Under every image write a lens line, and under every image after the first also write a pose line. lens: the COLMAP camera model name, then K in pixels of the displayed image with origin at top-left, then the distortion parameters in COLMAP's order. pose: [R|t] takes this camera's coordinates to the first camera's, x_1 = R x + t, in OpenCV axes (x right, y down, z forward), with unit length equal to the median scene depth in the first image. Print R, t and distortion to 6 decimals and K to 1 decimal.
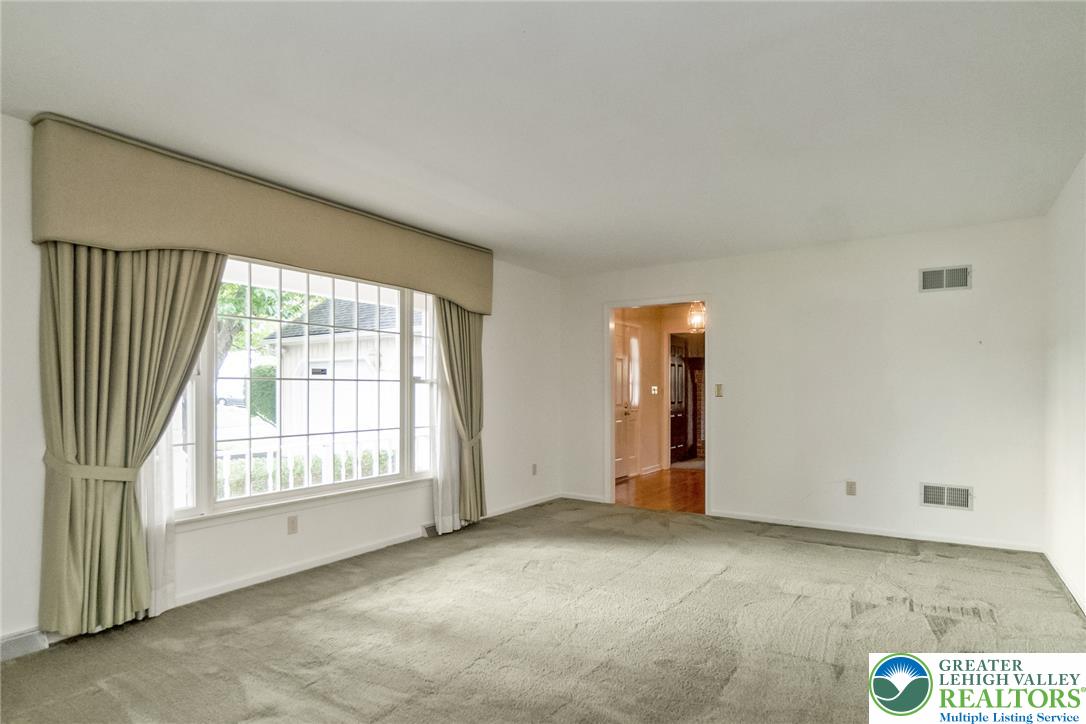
lens RADIAL K [[595.6, 0, 542.7], [0, 595.6, 390.0], [0, 0, 1]] dist [0.001542, 0.000164]
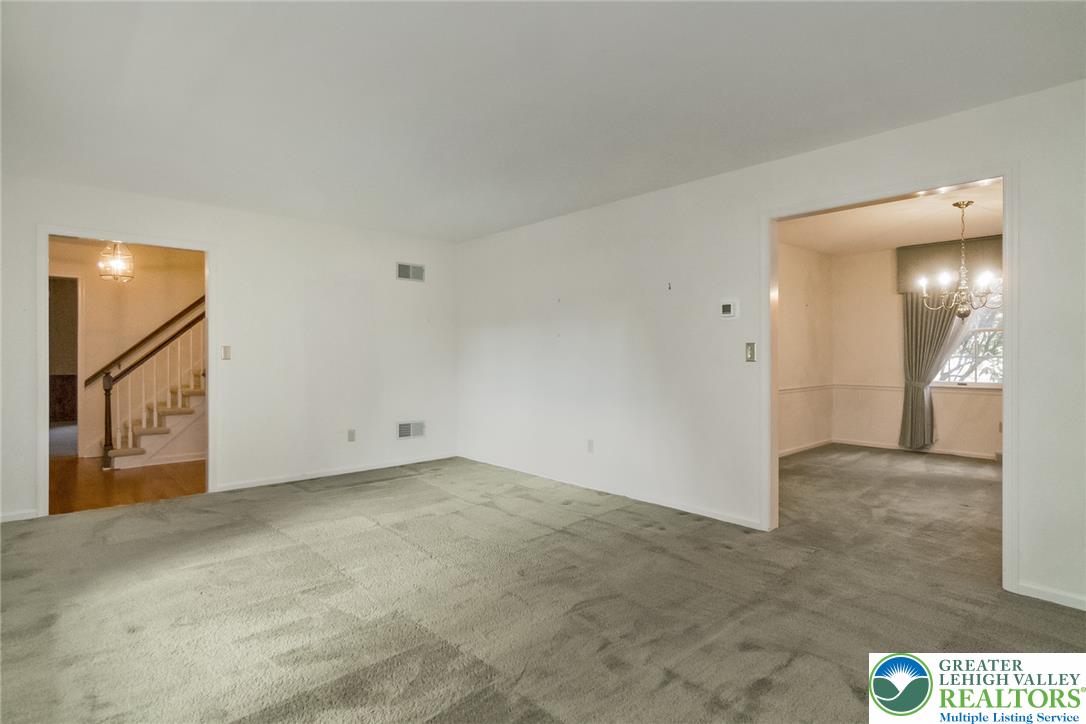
lens RADIAL K [[558.3, 0, 543.0], [0, 558.3, 362.0], [0, 0, 1]] dist [0.000016, -0.000233]
pose [[0.247466, -0.011265, 0.968831, -0.513134], [0.000757, 0.999934, 0.011433, 0.006331], [-0.968896, -0.002096, 0.247458, 0.391877]]
